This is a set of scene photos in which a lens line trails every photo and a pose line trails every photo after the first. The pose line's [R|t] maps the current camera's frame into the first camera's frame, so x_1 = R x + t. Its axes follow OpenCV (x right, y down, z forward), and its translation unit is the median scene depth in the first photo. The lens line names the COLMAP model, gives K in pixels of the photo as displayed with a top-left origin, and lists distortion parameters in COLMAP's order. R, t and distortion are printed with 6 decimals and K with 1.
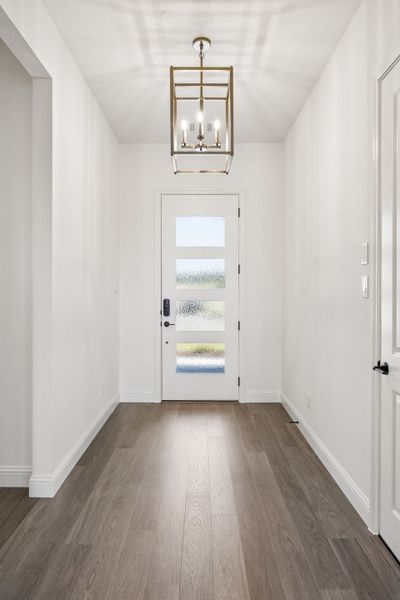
lens RADIAL K [[376.4, 0, 197.2], [0, 376.4, 296.4], [0, 0, 1]] dist [0.008259, 0.001382]
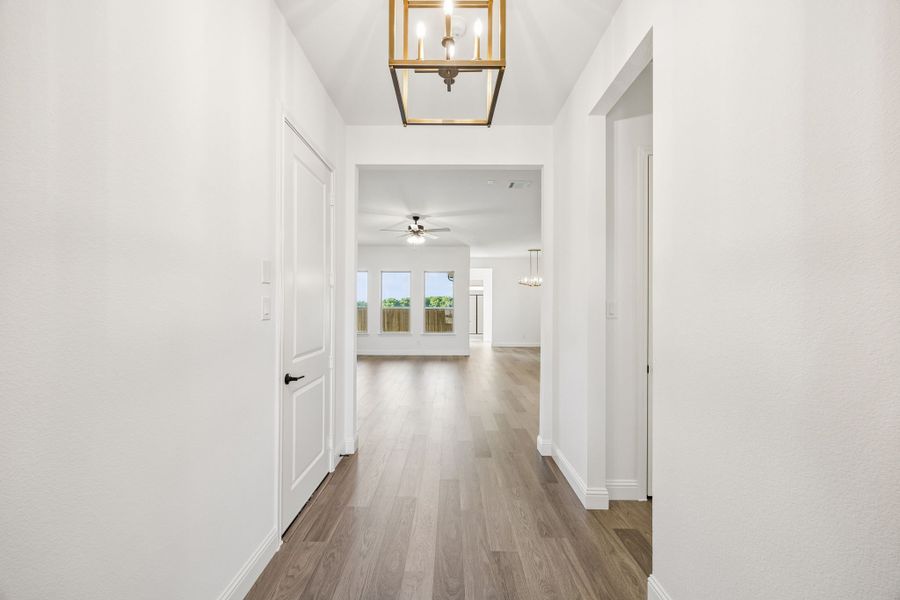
lens RADIAL K [[381.2, 0, 448.3], [0, 381.2, 303.6], [0, 0, 1]] dist [0.000820, 0.000125]
pose [[-0.999942, -0.010010, -0.004055, 0.012863], [-0.010065, 0.999854, 0.013844, -0.051684], [0.003915, 0.013884, -0.999896, 1.860740]]
